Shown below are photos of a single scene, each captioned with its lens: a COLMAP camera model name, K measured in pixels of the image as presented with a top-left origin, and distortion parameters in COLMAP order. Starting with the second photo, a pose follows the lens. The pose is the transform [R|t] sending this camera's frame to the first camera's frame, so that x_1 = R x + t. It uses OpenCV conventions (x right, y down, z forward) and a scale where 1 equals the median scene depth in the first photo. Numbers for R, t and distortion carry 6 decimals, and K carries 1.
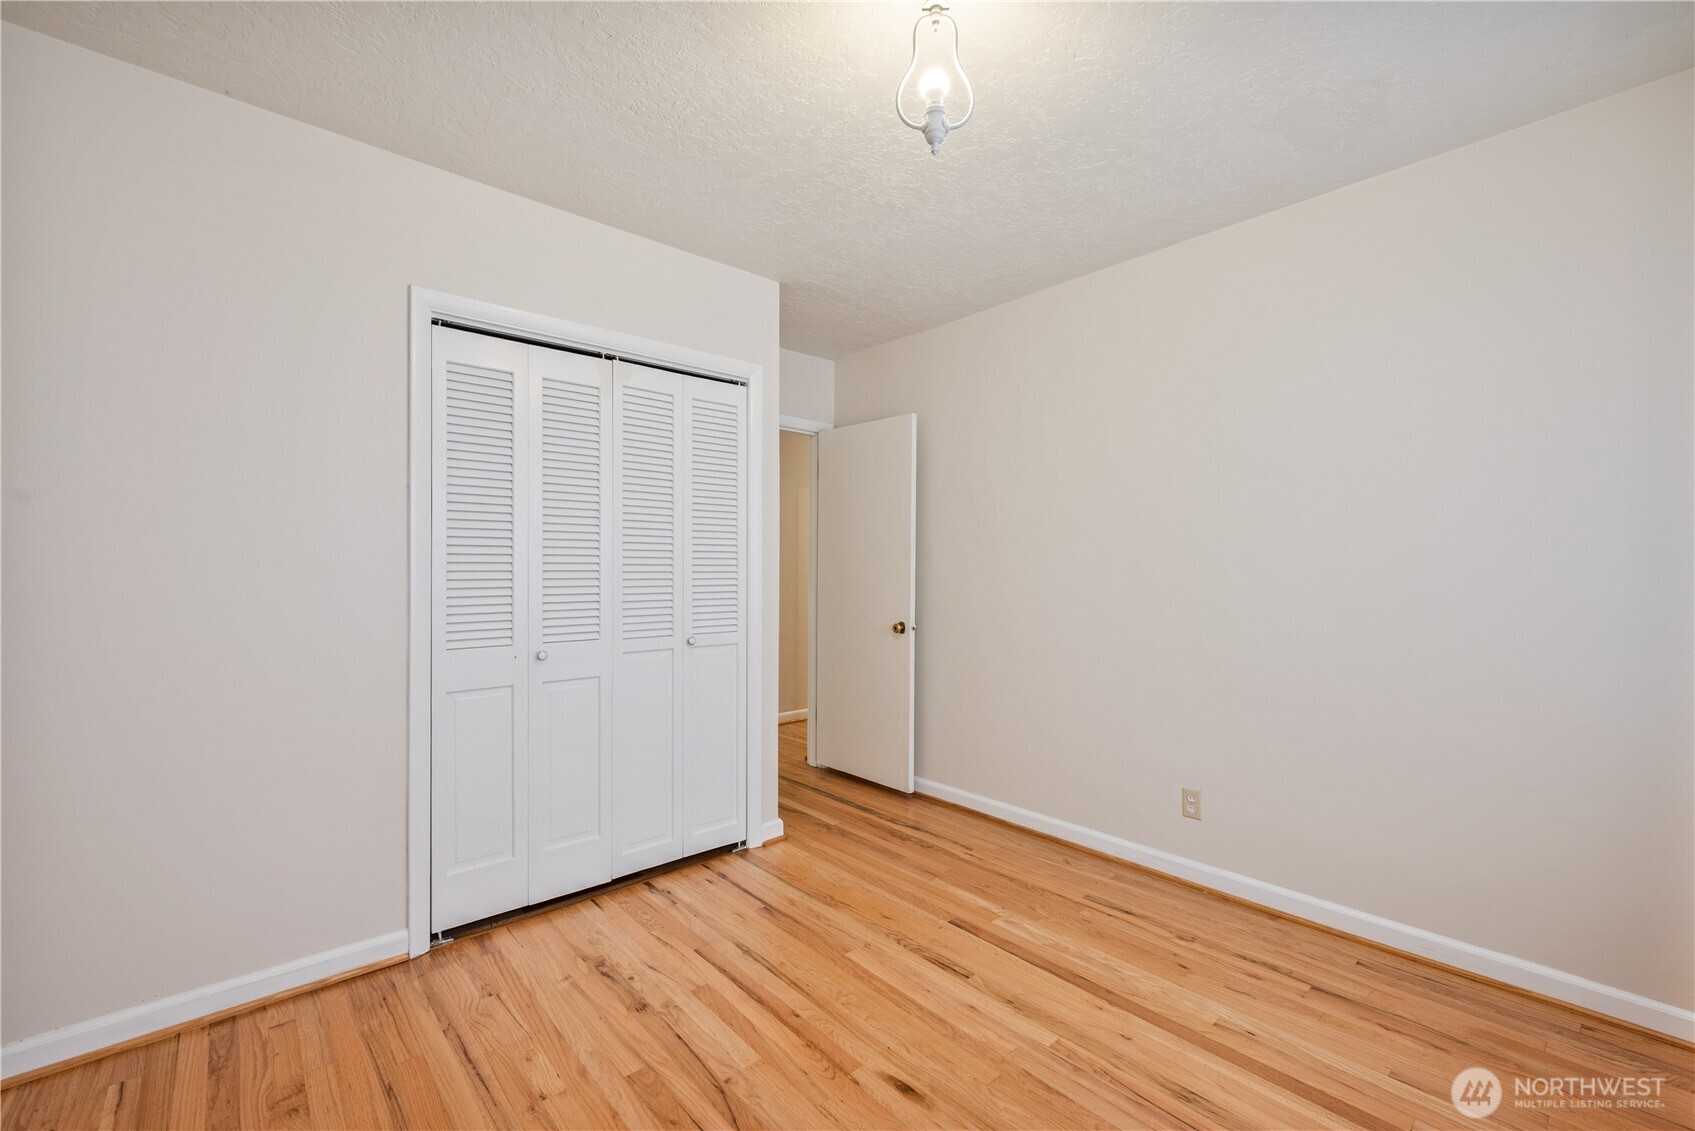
lens RADIAL K [[698.8, 0, 847.5], [0, 698.8, 565.5], [0, 0, 1]] dist [-0.000852, -0.000029]
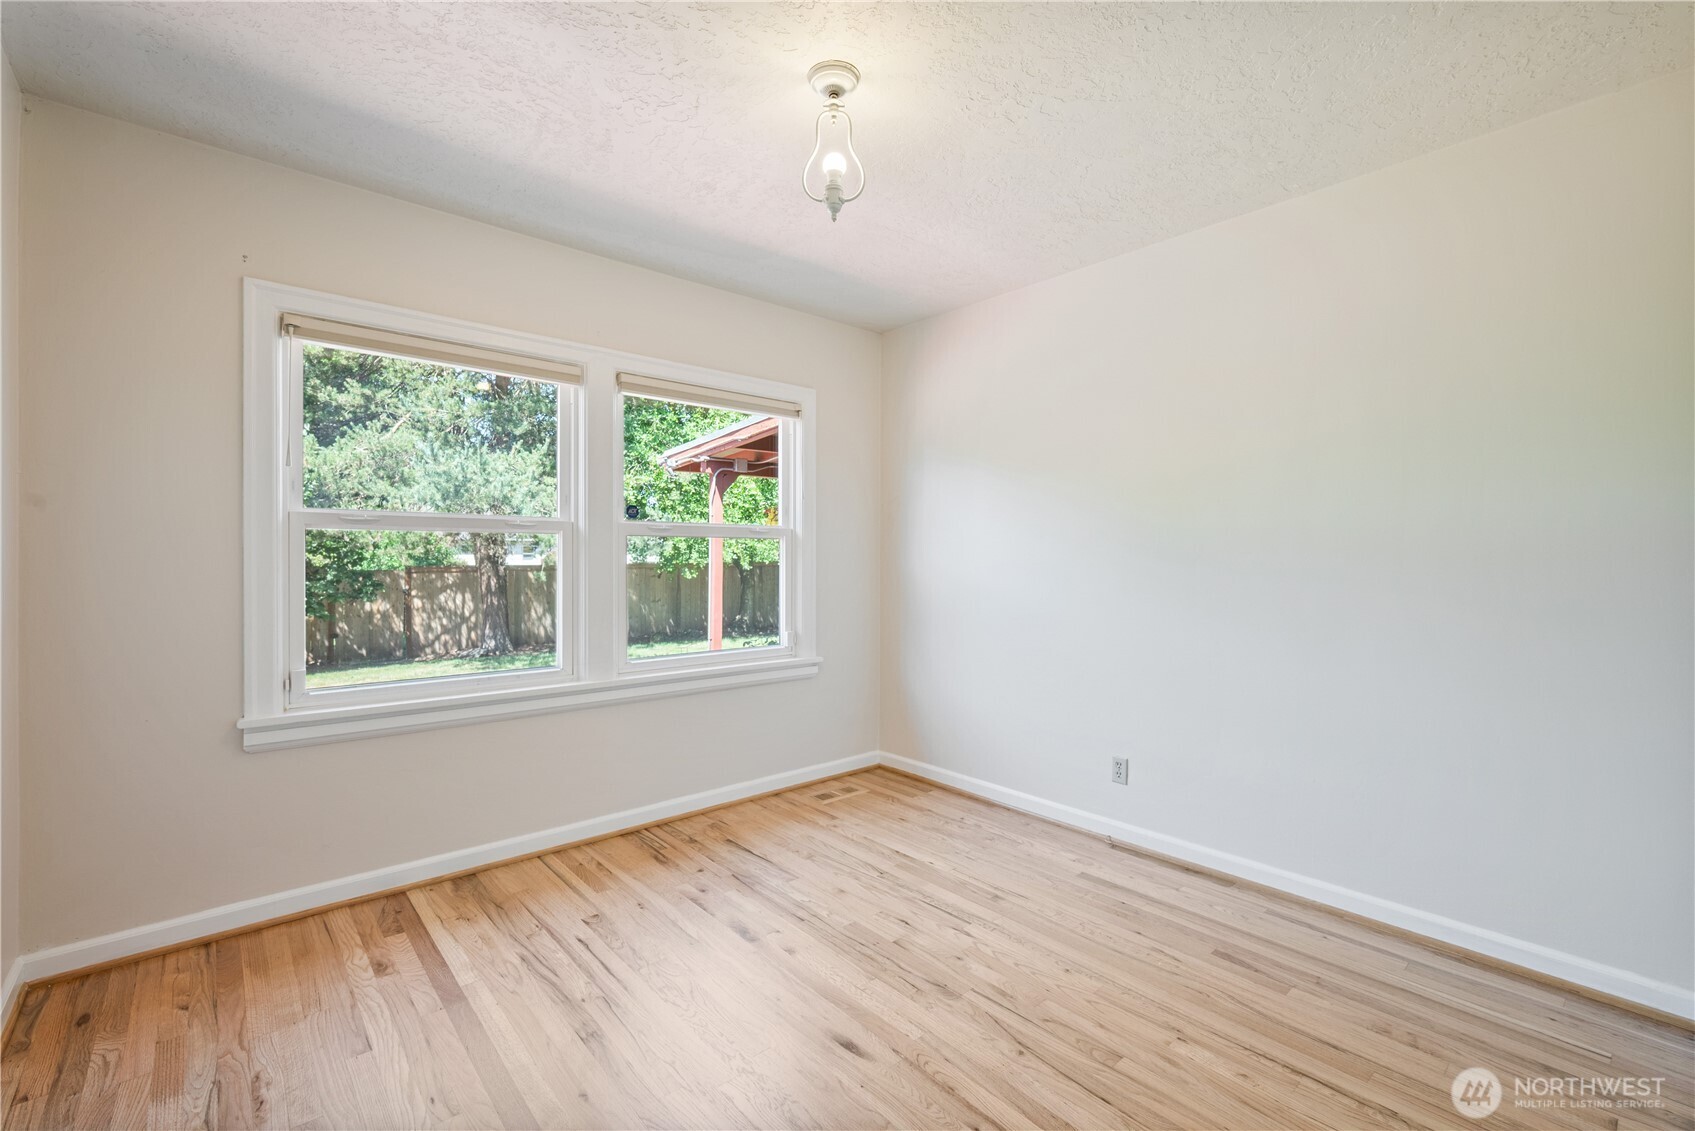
lens RADIAL K [[728.4, 0, 847.1], [0, 728.4, 560.3], [0, 0, 1]] dist [-0.002514, -0.000063]
pose [[-0.999970, -0.004107, 0.006564, 0.078277], [-0.004091, 0.999989, 0.002389, 0.010320], [-0.006573, 0.002362, -0.999976, 2.031790]]
